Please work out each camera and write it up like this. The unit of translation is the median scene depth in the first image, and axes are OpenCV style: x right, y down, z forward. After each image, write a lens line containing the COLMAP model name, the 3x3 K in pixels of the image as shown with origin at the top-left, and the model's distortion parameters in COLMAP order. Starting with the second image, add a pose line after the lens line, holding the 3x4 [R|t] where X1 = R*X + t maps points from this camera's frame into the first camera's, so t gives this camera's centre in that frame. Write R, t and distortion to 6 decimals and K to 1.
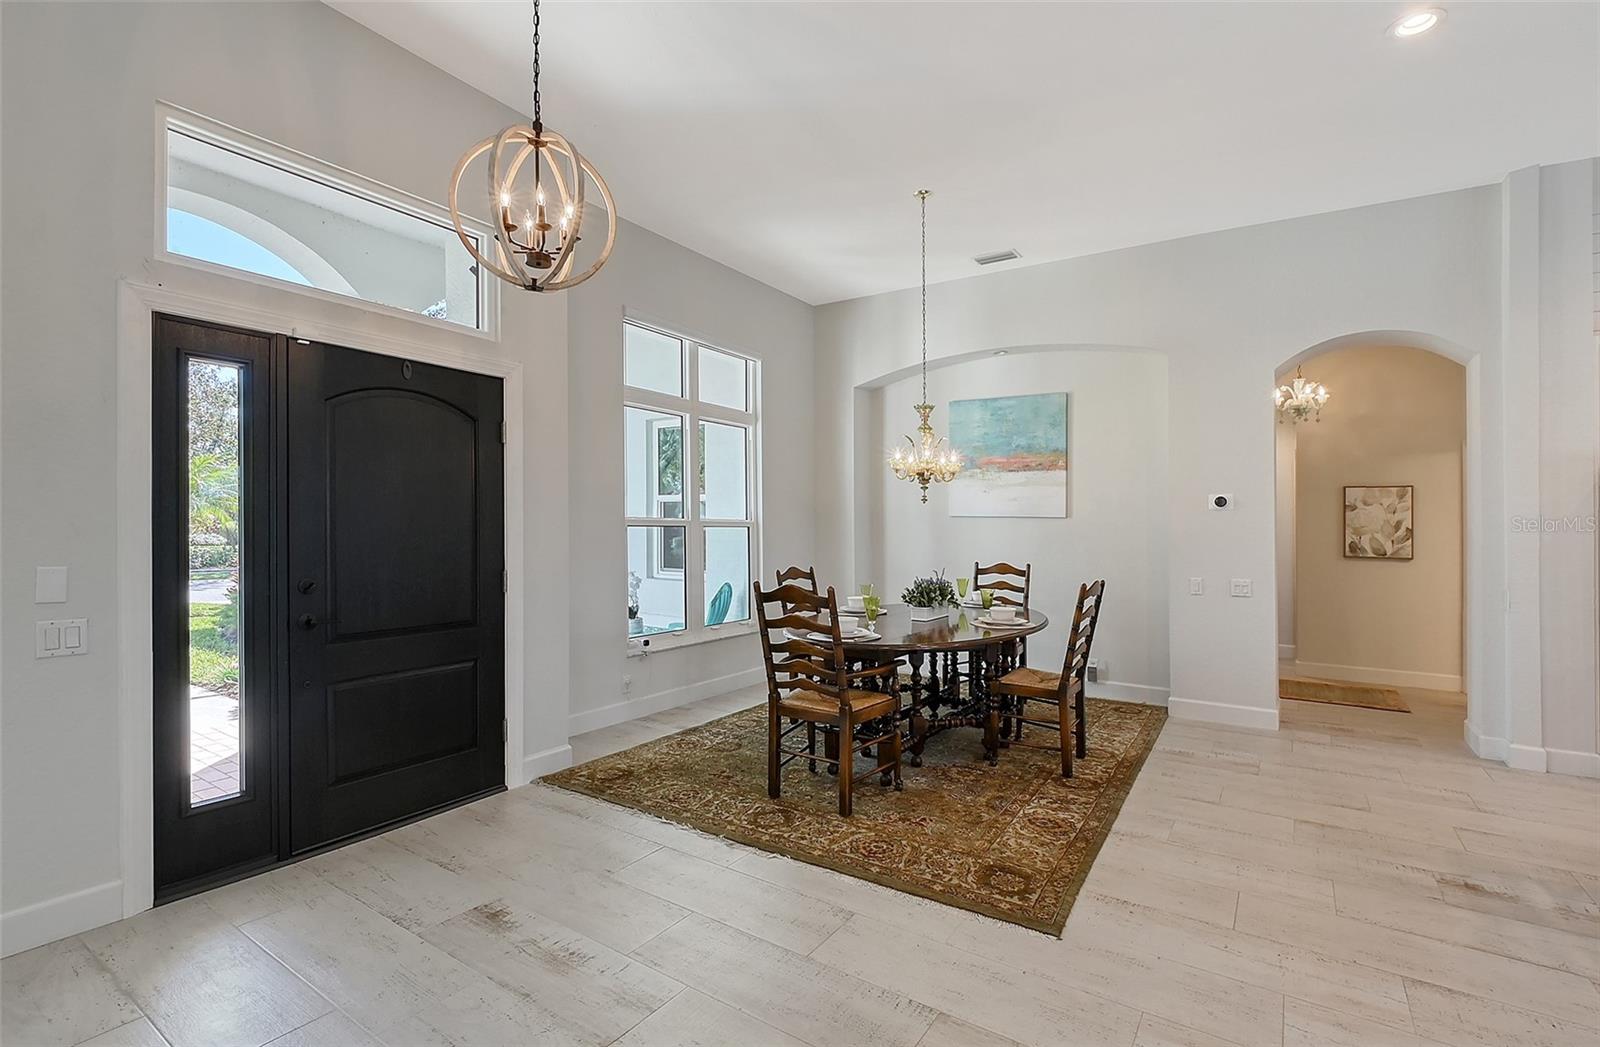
lens RADIAL K [[719.8, 0, 774.7], [0, 719.8, 503.3], [0, 0, 1]] dist [-0.001319, -0.000162]
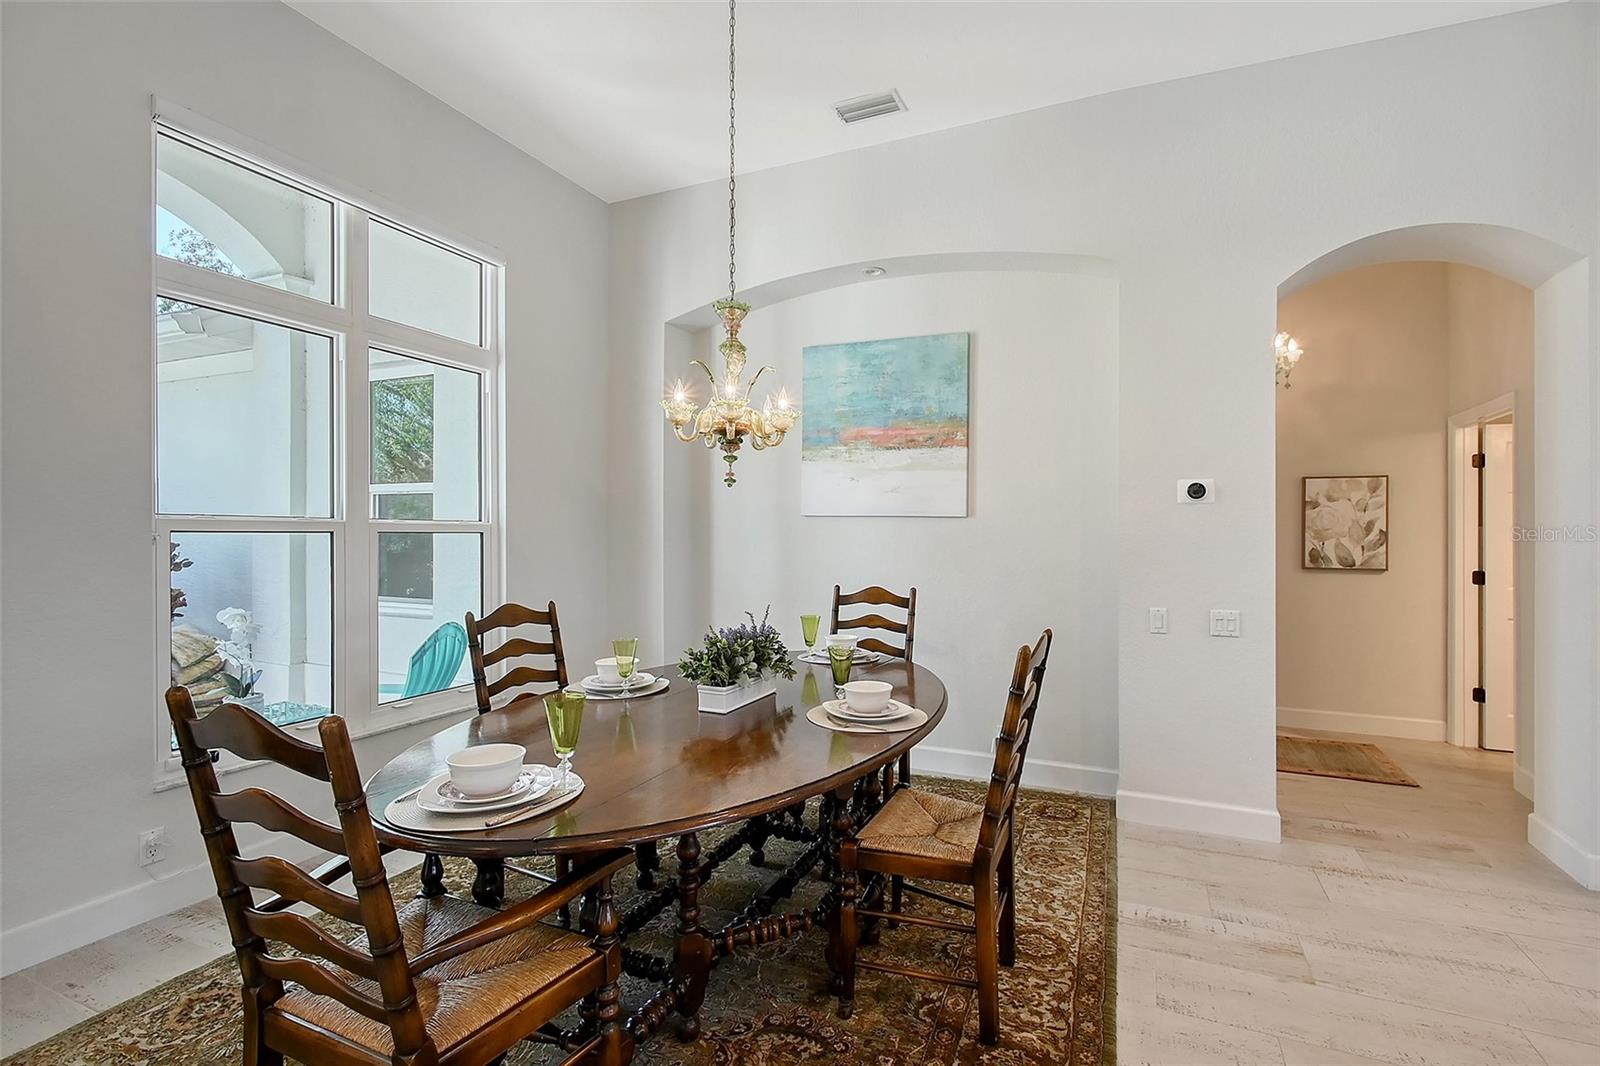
lens RADIAL K [[726.7, 0, 807.2], [0, 726.7, 533.9], [0, 0, 1]] dist [0.001337, -0.000272]
pose [[0.980439, -0.004823, 0.196764, 0.129334], [-0.001956, 0.999412, 0.034244, 0.013381], [-0.196813, -0.033959, 0.979853, 0.375955]]
